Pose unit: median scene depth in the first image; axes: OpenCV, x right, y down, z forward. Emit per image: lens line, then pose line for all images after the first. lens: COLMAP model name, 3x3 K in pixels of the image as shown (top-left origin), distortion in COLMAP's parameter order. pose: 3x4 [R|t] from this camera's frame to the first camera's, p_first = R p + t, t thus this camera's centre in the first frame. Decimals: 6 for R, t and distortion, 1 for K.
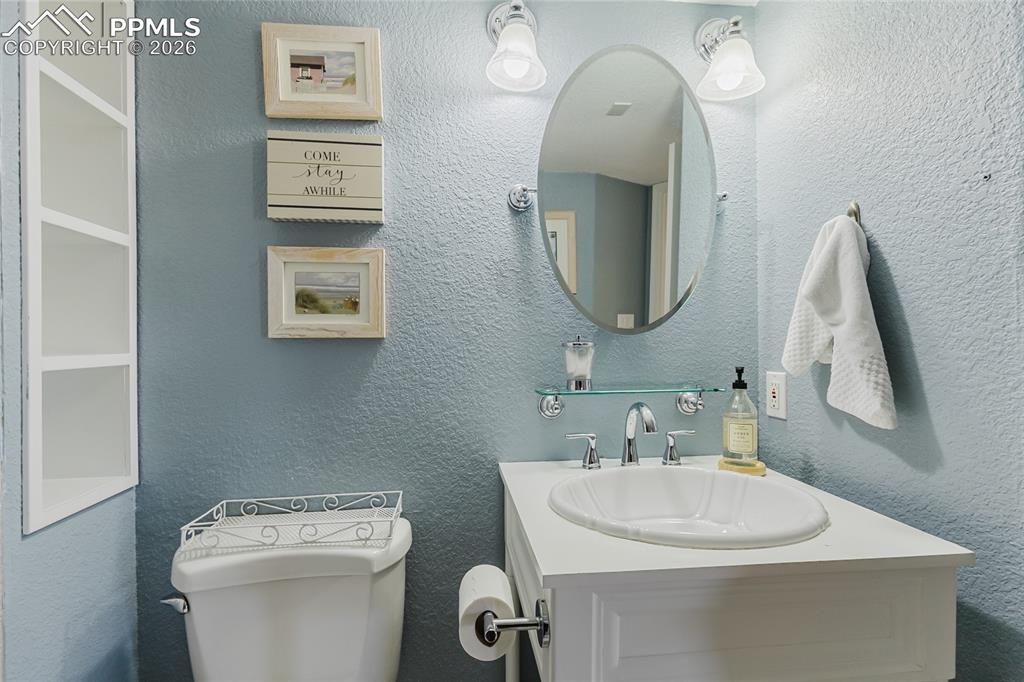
lens RADIAL K [[468.4, 0, 510.6], [0, 468.4, 342.2], [0, 0, 1]] dist [0.002784, 0.000252]
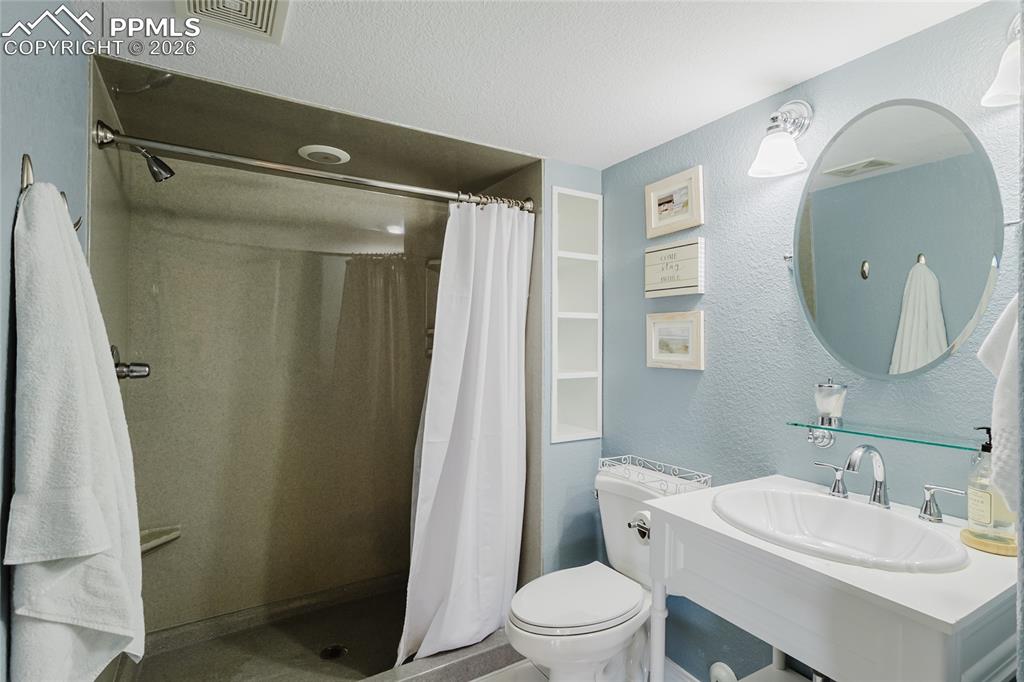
lens RADIAL K [[511.9, 0, 512.0], [0, 511.9, 341.0], [0, 0, 1]] dist [0.002577, 0.000444]
pose [[0.397449, 0.005765, -0.917606, 1.003579], [-0.005540, 0.999977, 0.003883, -0.107010], [0.917608, 0.003540, 0.397471, -0.208434]]
